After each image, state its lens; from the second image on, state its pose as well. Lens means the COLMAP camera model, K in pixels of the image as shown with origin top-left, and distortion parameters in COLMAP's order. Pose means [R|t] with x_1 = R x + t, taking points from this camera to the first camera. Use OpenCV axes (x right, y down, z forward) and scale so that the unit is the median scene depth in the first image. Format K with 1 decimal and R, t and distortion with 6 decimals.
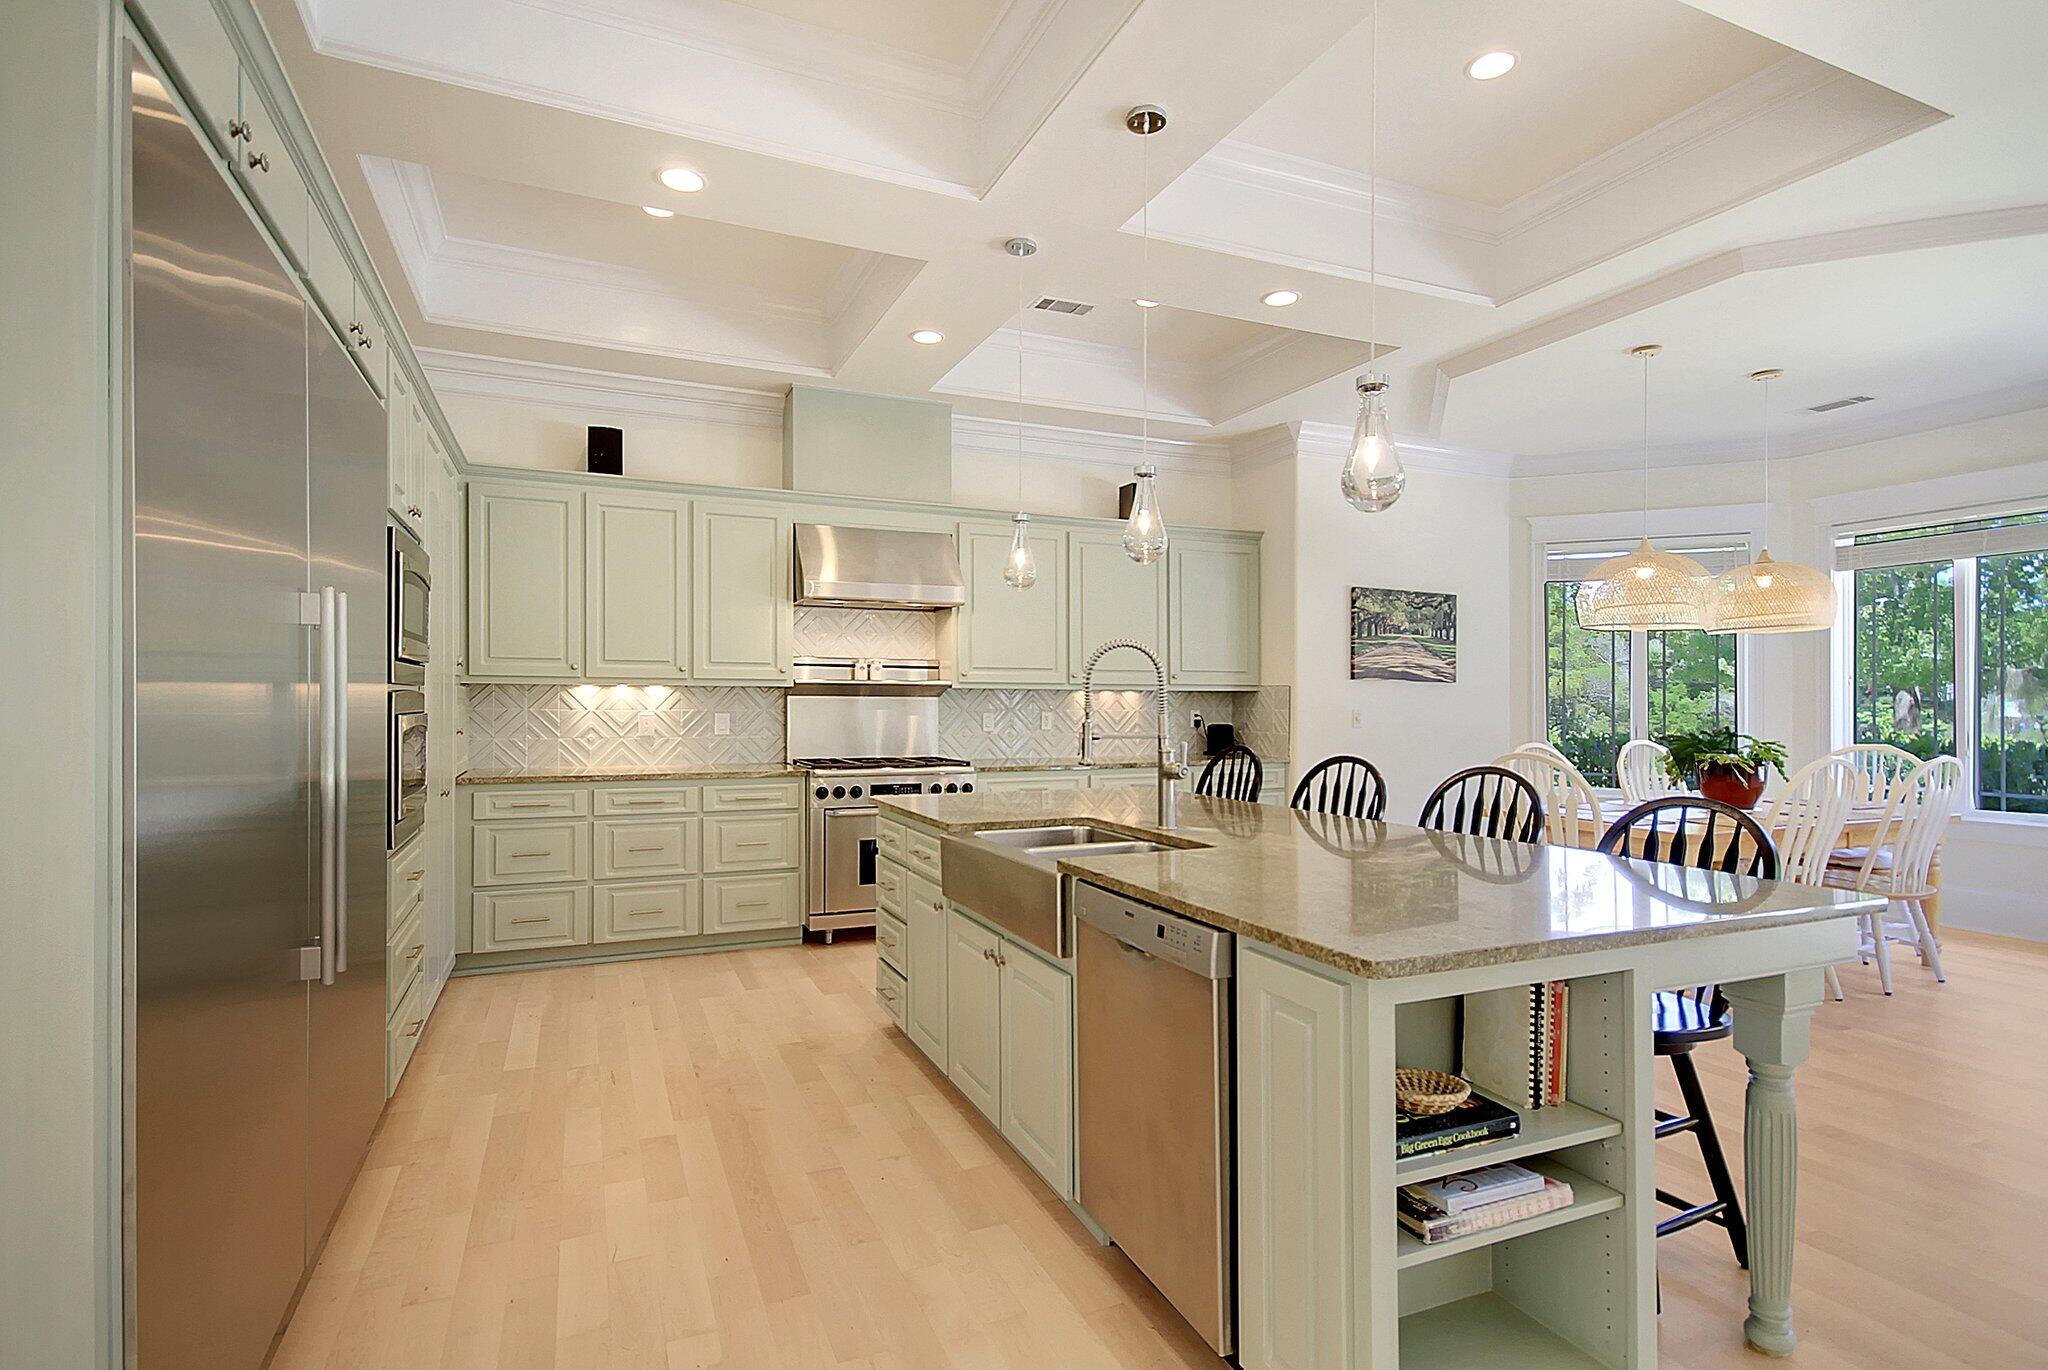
lens RADIAL K [[1010.0, 0, 1004.2], [0, 1010.0, 691.5], [0, 0, 1]] dist [0.000663, 0.000030]
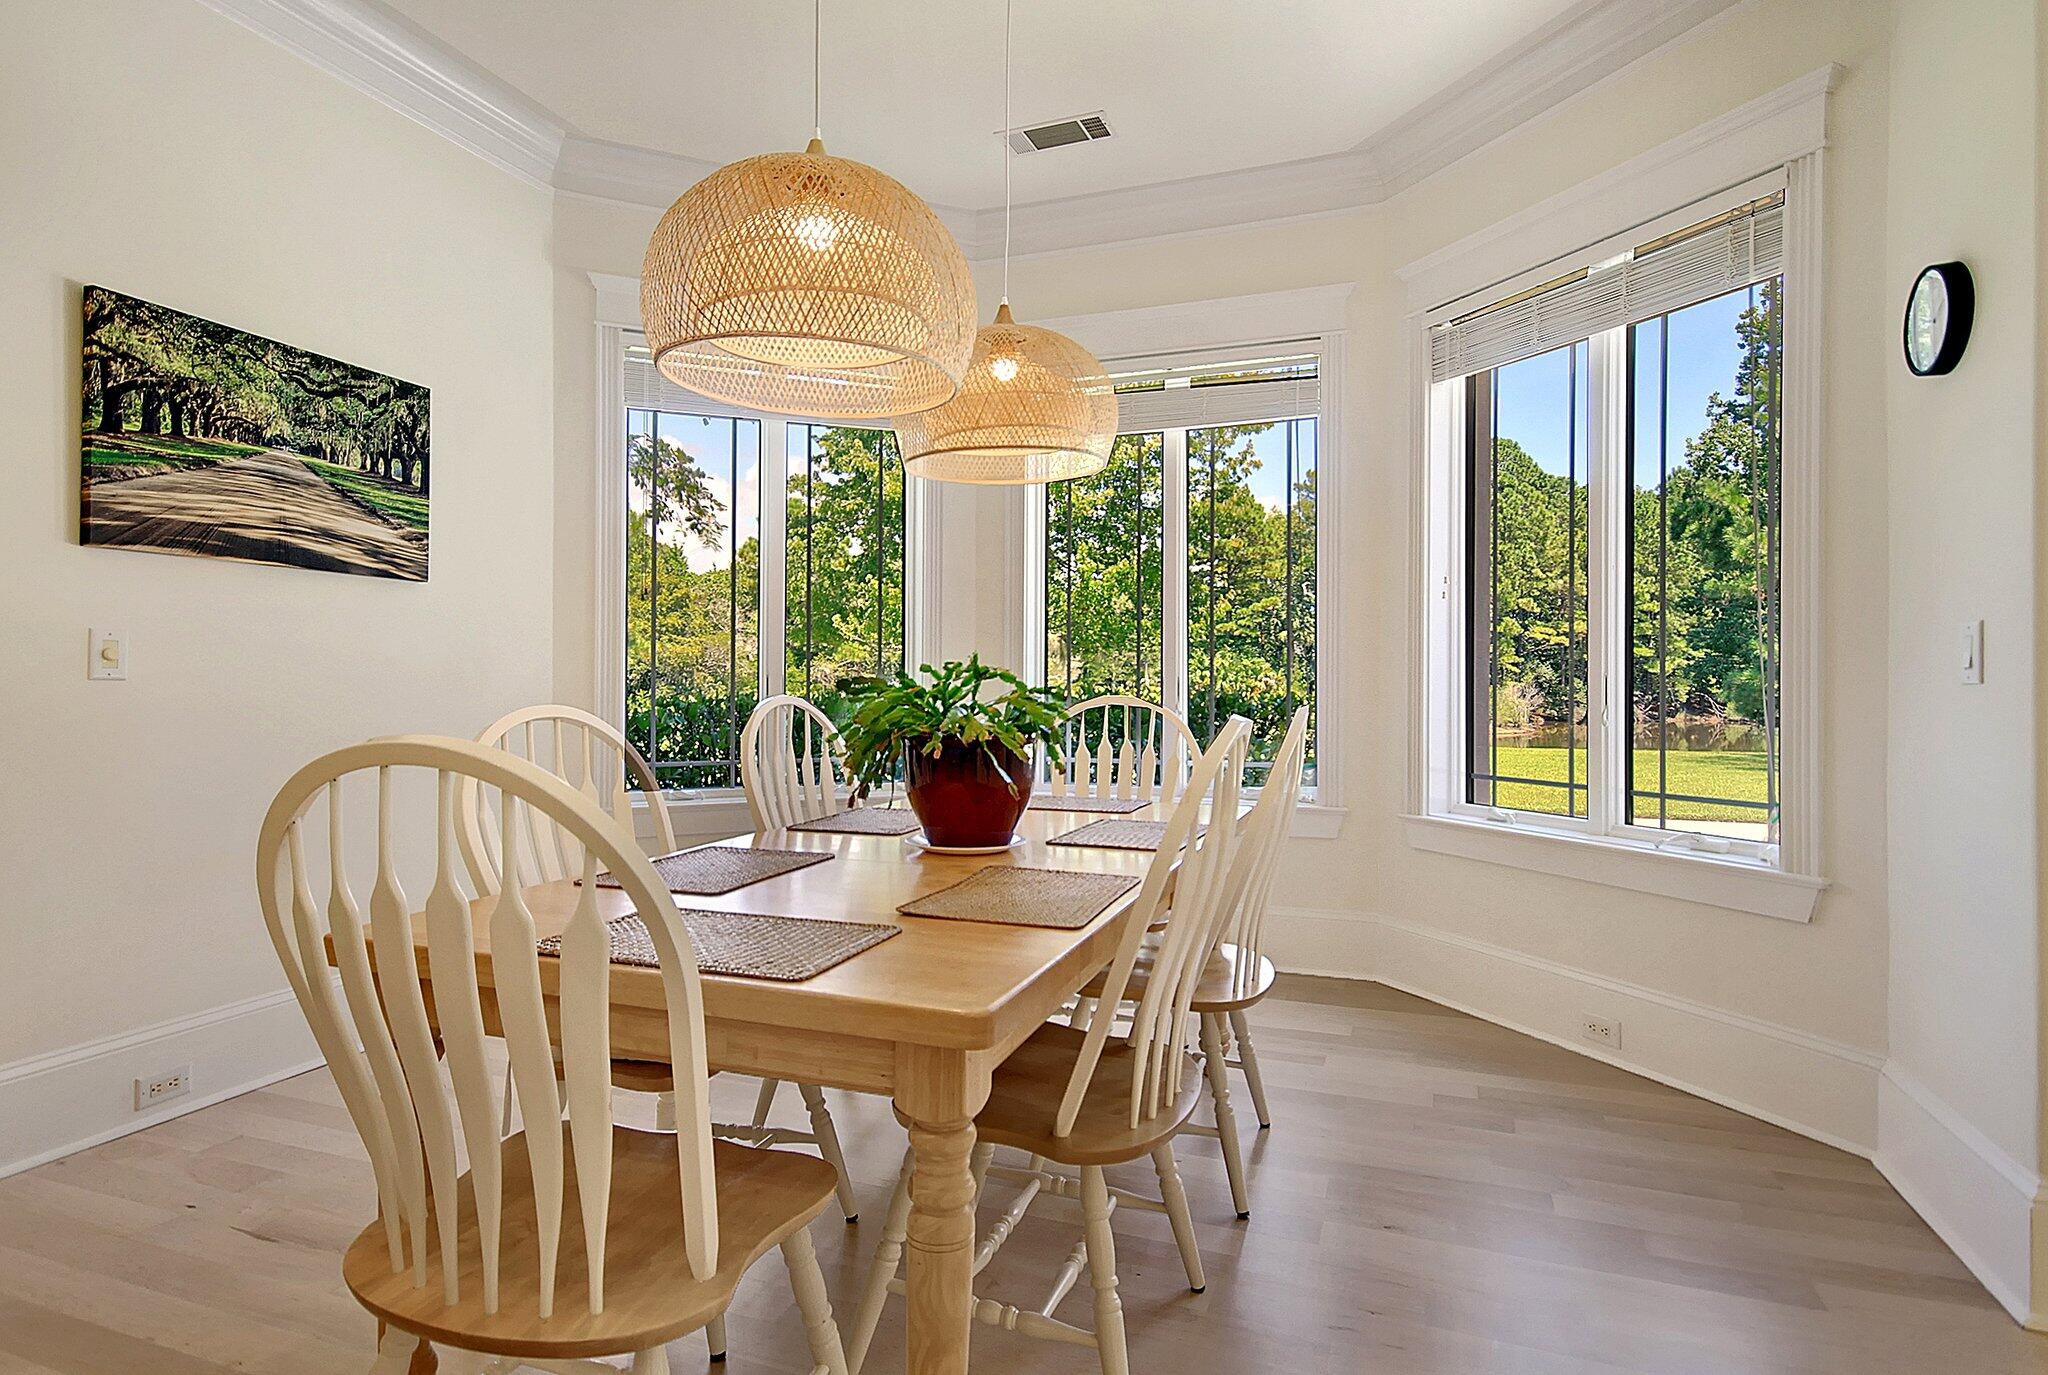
lens RADIAL K [[1067.2, 0, 1027.7], [0, 1067.2, 668.6], [0, 0, 1]] dist [0.031913, -0.000040]
pose [[0.686741, 0.003891, 0.726892, 0.300524], [-0.008233, 0.999963, 0.002425, 0.029926], [-0.726856, -0.007650, 0.686748, 0.501054]]
